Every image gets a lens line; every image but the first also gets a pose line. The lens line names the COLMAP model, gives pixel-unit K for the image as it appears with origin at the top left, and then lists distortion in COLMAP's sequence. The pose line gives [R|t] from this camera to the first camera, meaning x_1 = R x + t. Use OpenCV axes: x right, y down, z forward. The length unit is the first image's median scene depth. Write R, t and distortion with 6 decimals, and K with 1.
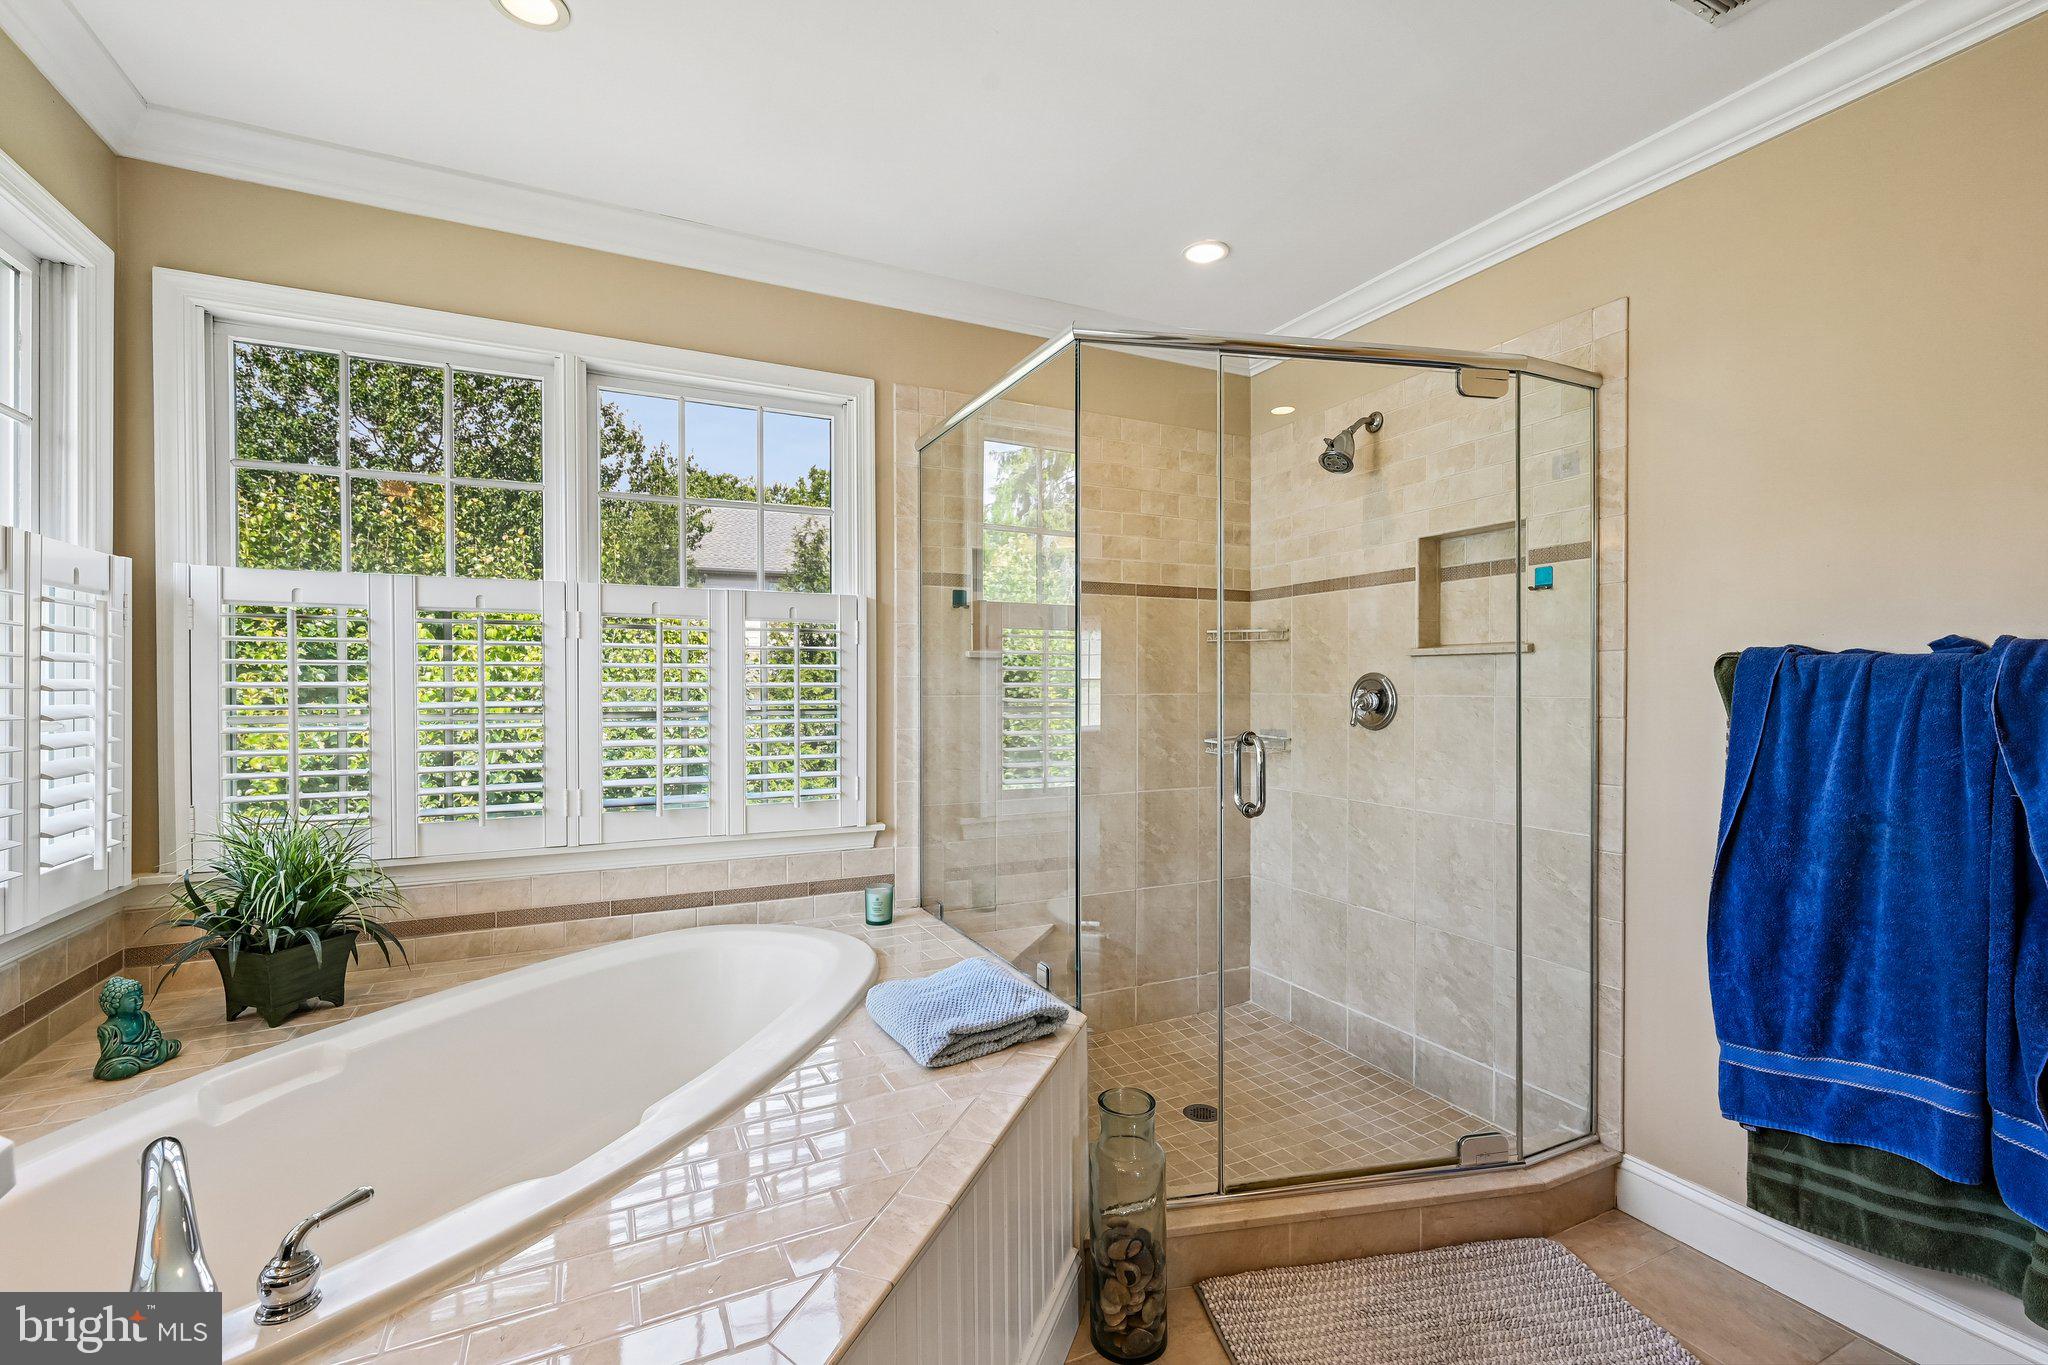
lens RADIAL K [[884.9, 0, 1029.8], [0, 884.9, 688.8], [0, 0, 1]] dist [-0.000526, -0.000130]
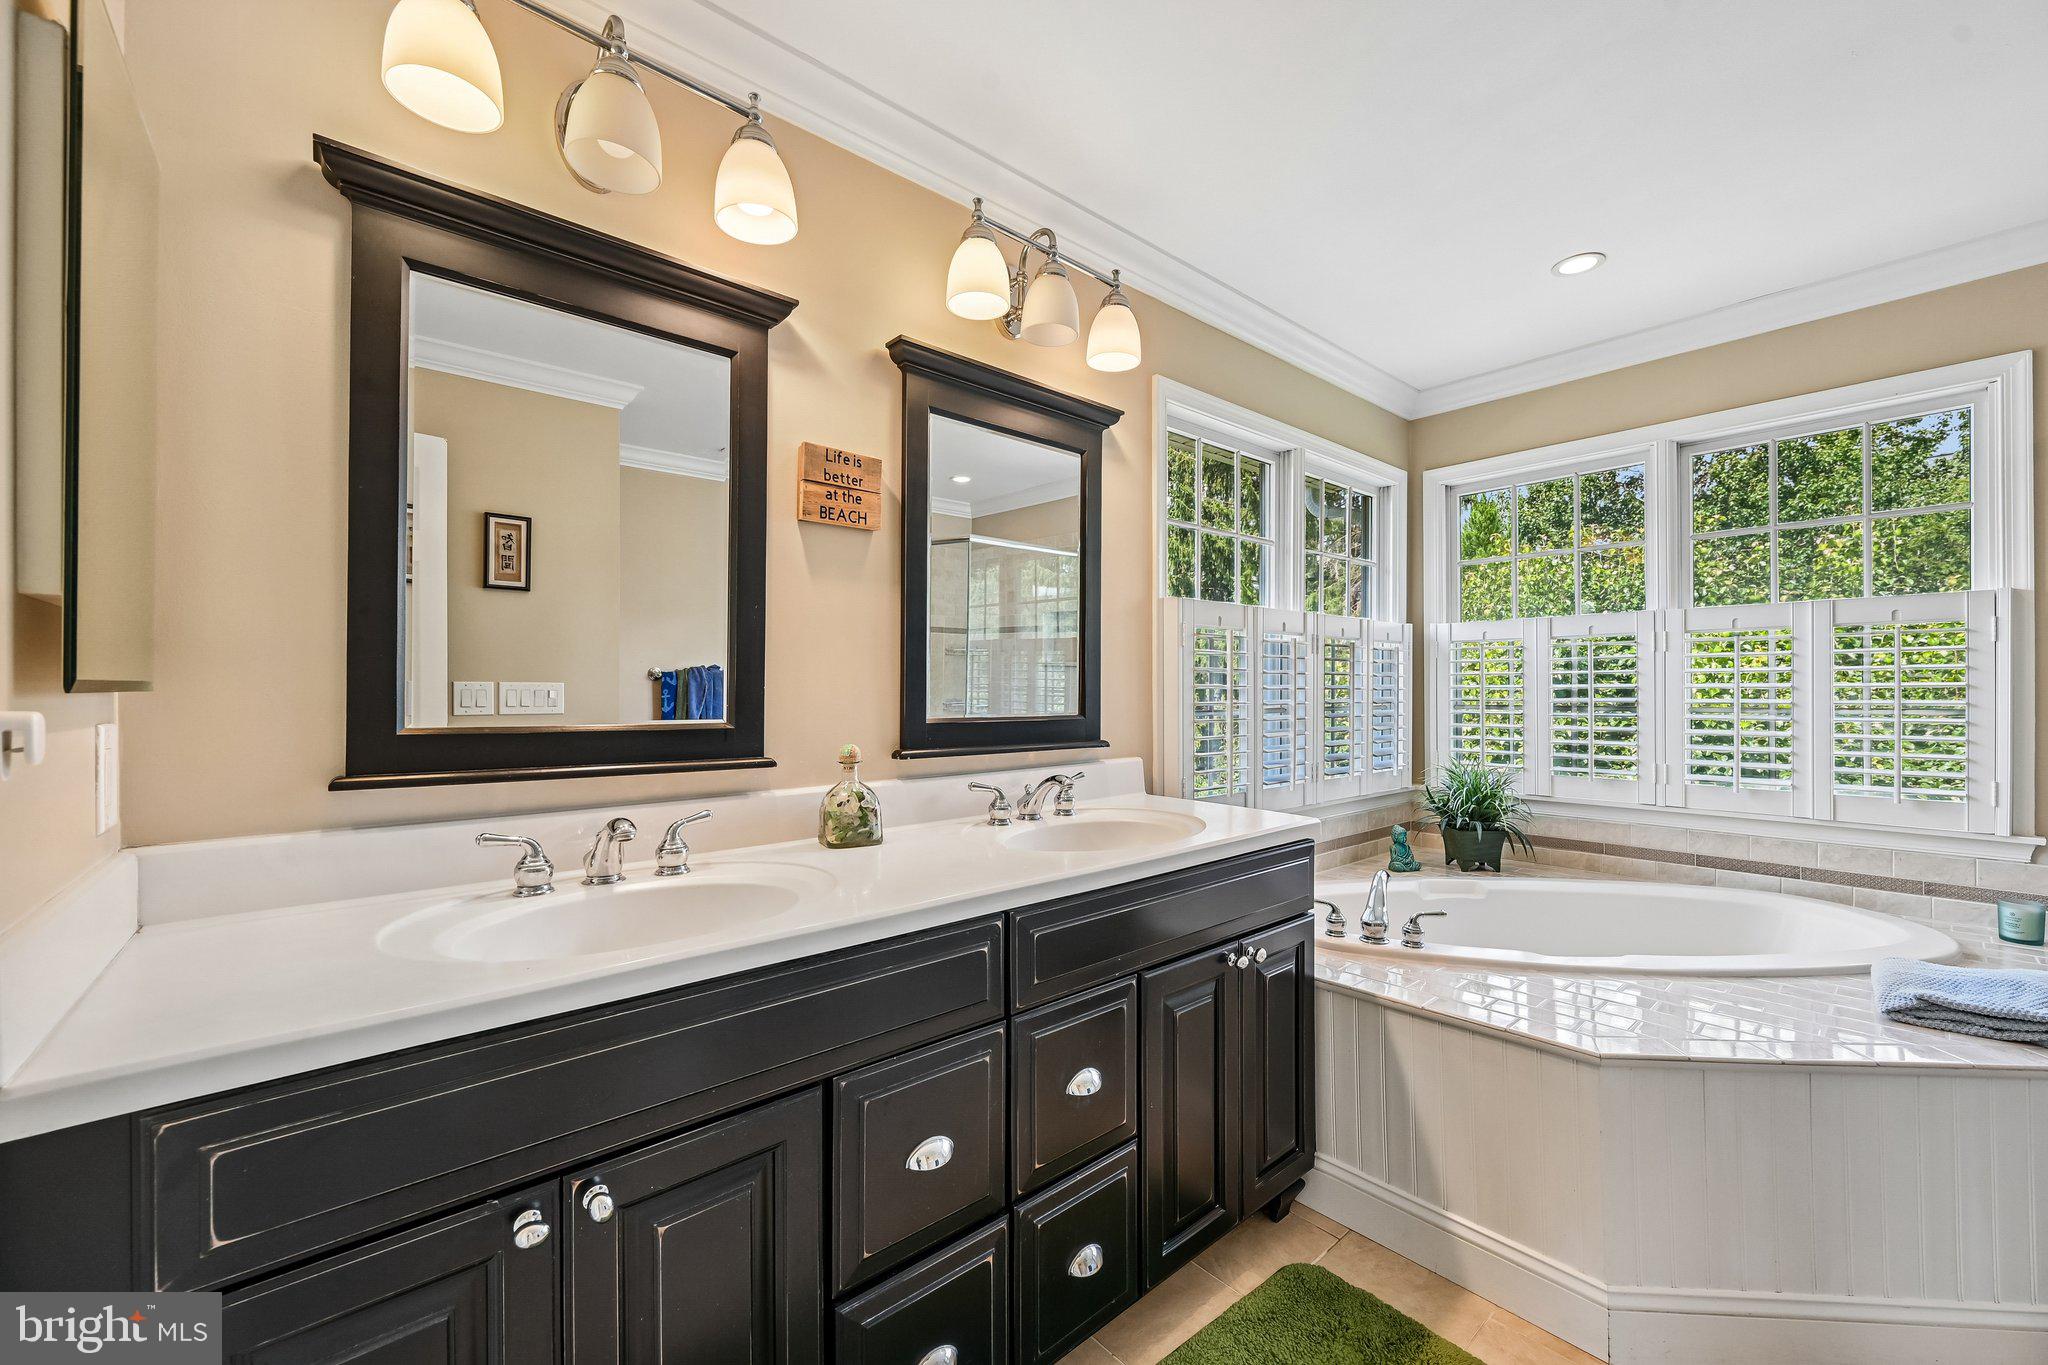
lens RADIAL K [[818.0, 0, 1020.4], [0, 818.0, 692.9], [0, 0, 1]] dist [-0.000317, -0.000040]
pose [[0.241927, 0.001073, -0.970294, 0.523621], [0.001495, 0.999998, 0.001478, 0.002428], [0.970293, -0.001808, 0.241925, -0.284119]]
